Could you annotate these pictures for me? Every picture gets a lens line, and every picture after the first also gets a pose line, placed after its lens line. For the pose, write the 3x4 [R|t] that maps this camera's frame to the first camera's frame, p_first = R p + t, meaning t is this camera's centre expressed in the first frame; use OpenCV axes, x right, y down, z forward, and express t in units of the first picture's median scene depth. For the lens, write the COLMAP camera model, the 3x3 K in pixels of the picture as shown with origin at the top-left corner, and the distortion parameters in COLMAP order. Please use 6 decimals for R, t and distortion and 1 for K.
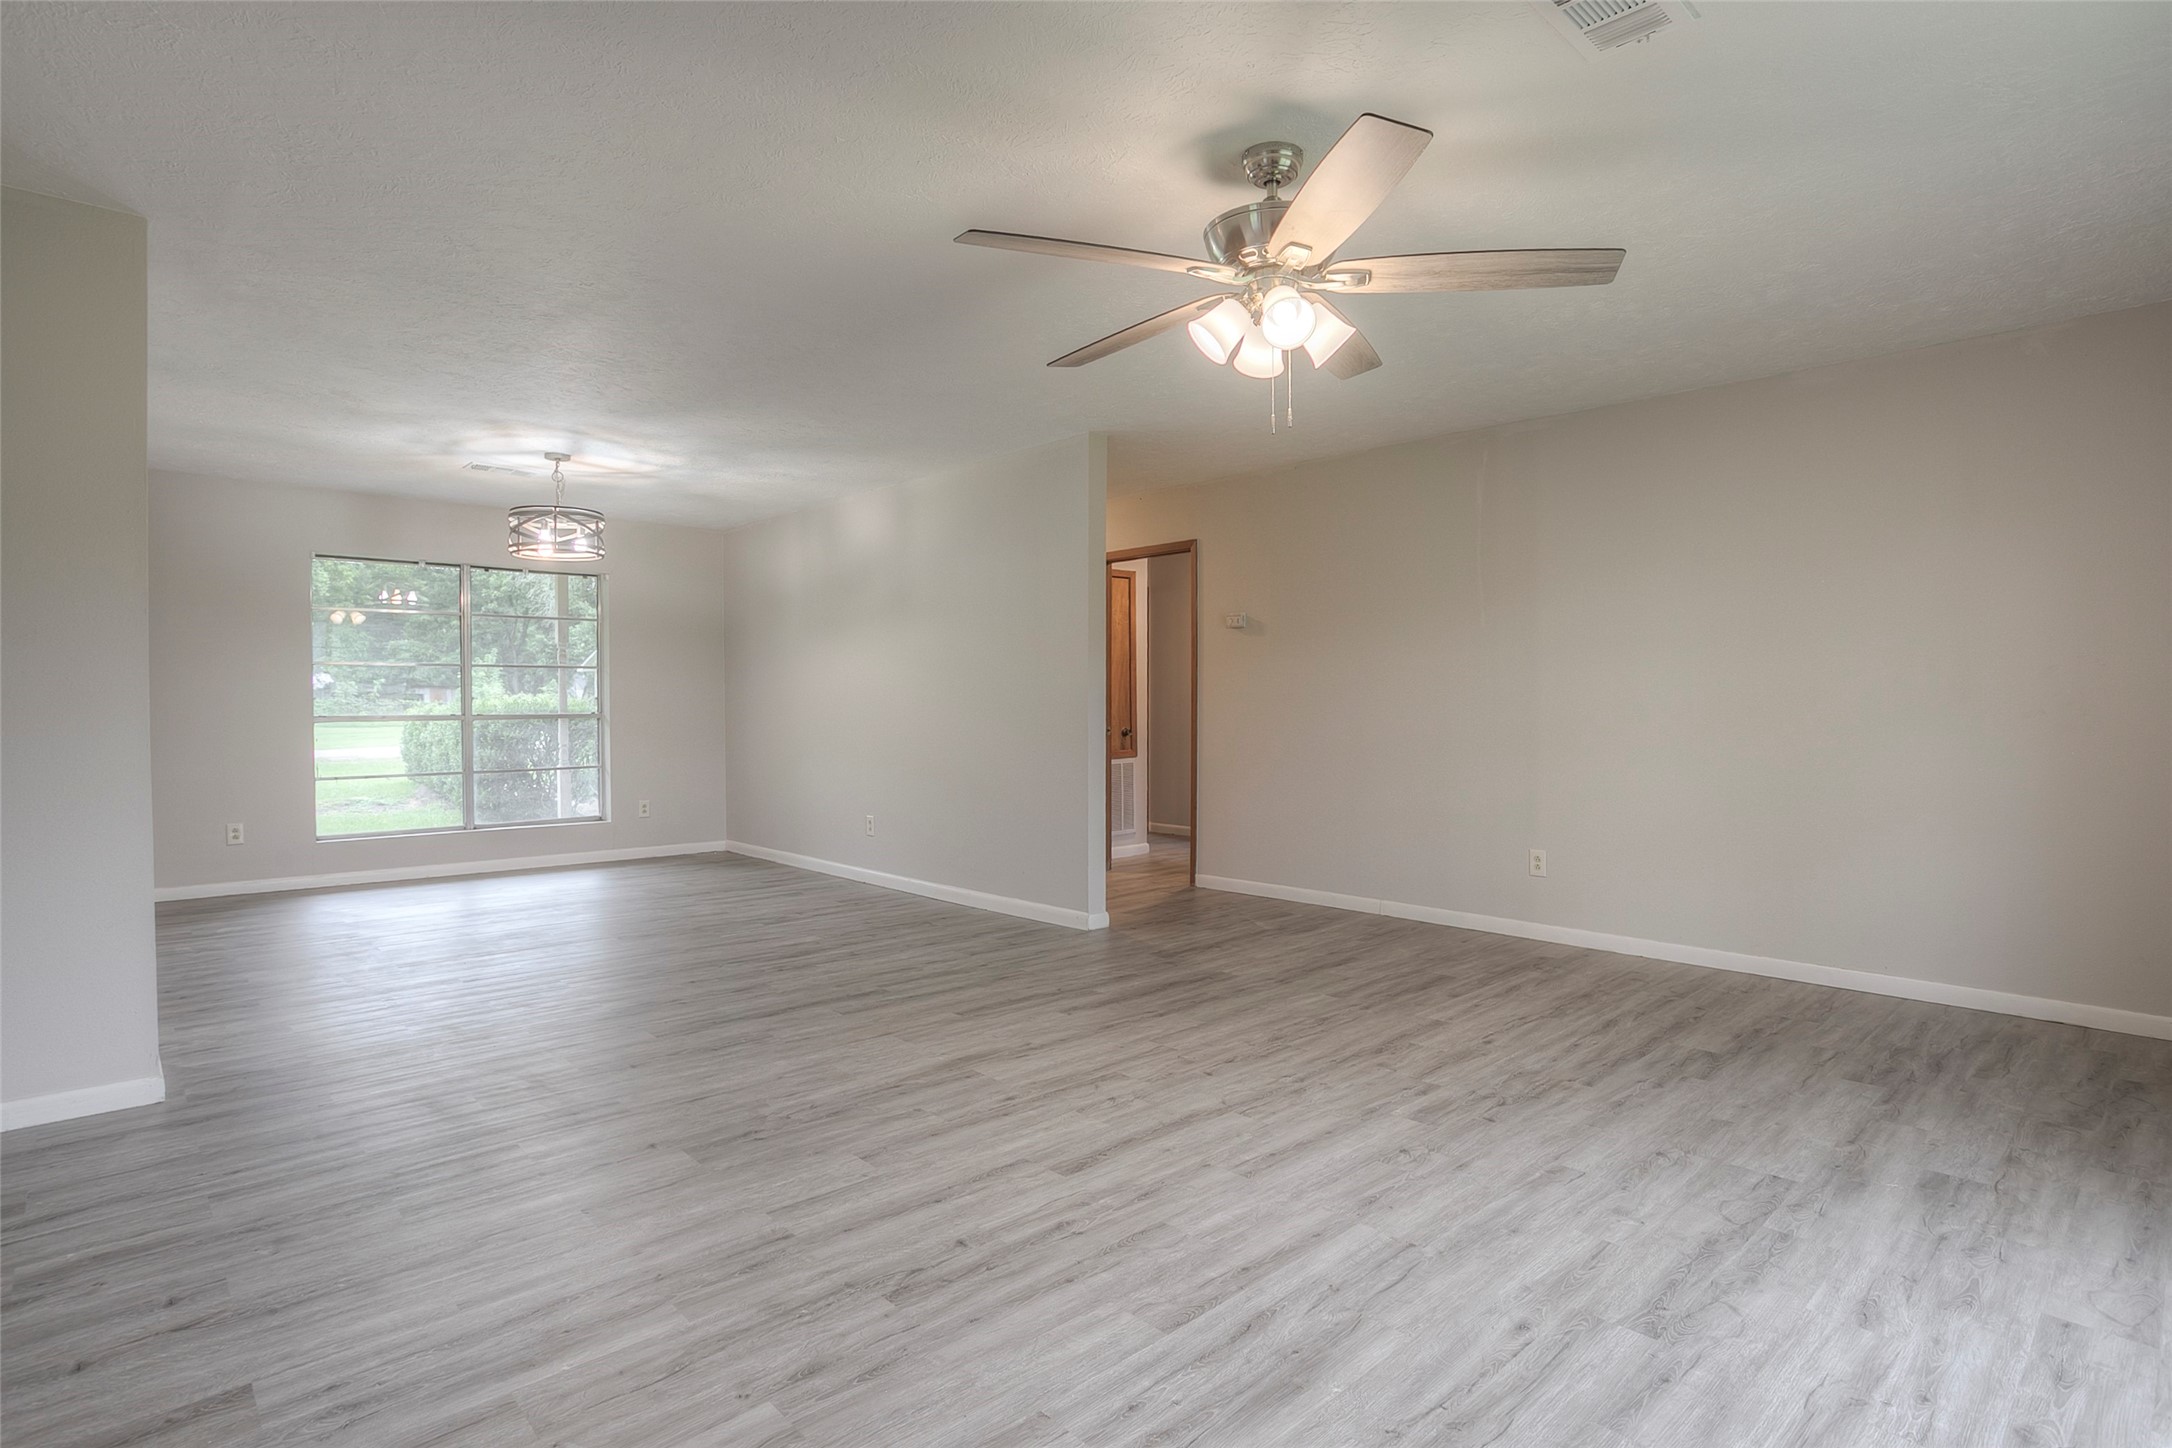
lens RADIAL K [[1072.9, 0, 1088.8], [0, 1072.9, 730.3], [0, 0, 1]] dist [-0.061597, 0.035054]
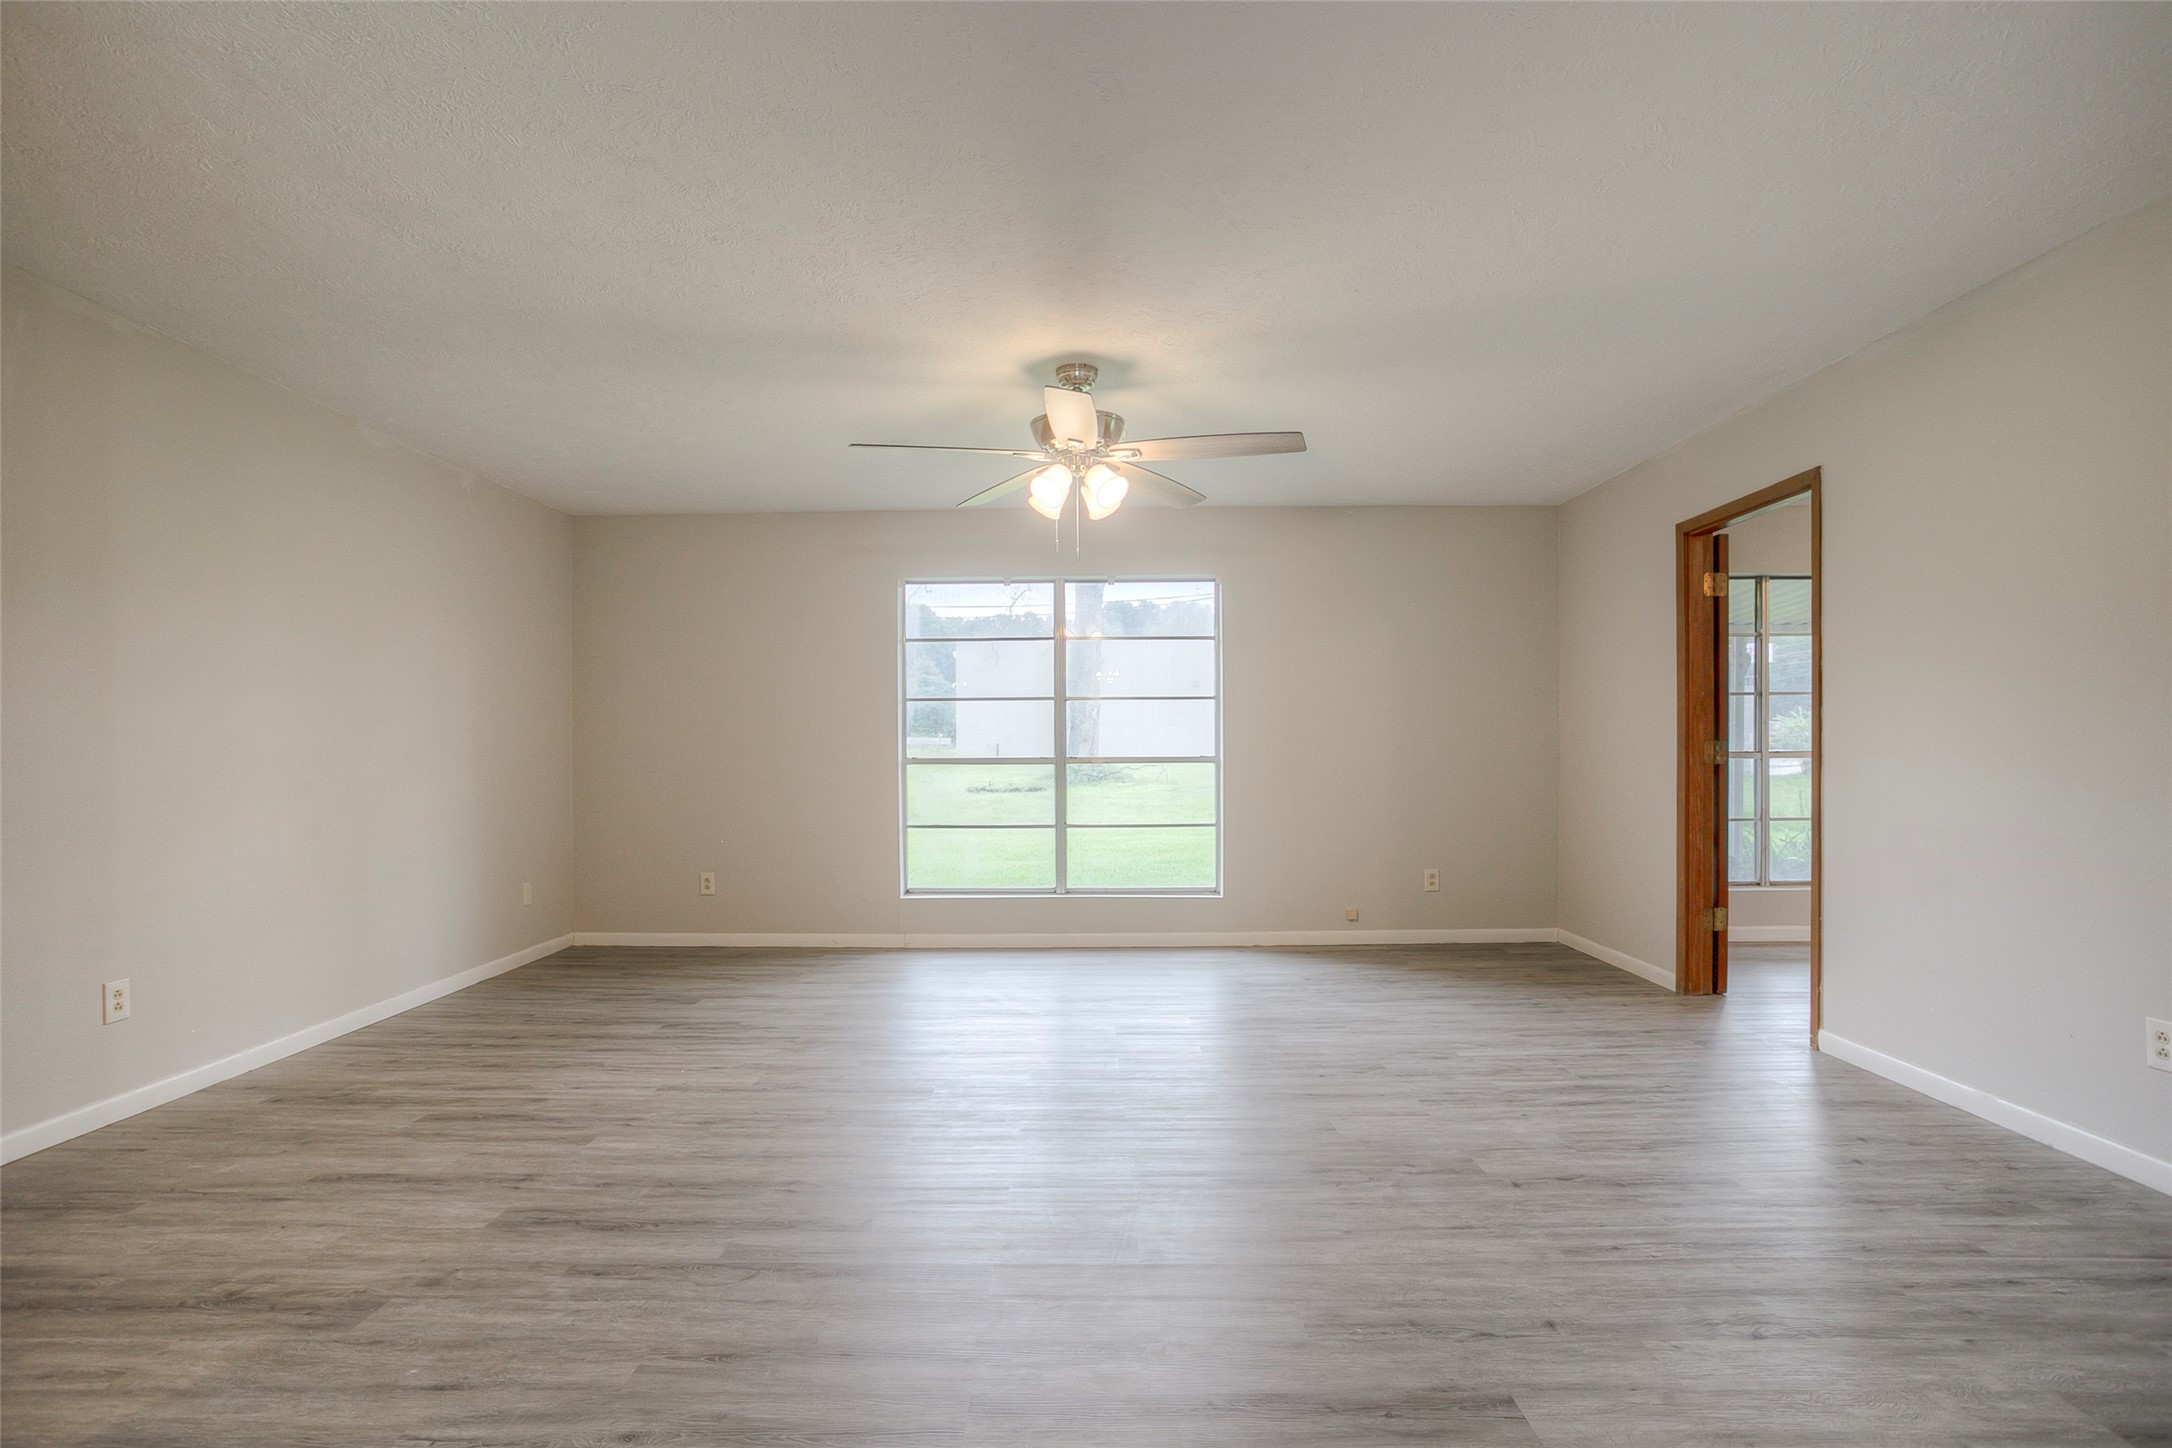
lens RADIAL K [[1019.4, 0, 1042.3], [0, 1019.4, 762.2], [0, 0, 1]] dist [-0.056117, 0.029498]
pose [[-0.684121, -0.005232, 0.729350, -0.643464], [0.025985, 0.999165, 0.031541, -0.039942], [-0.728906, 0.040530, -0.683414, 1.582471]]
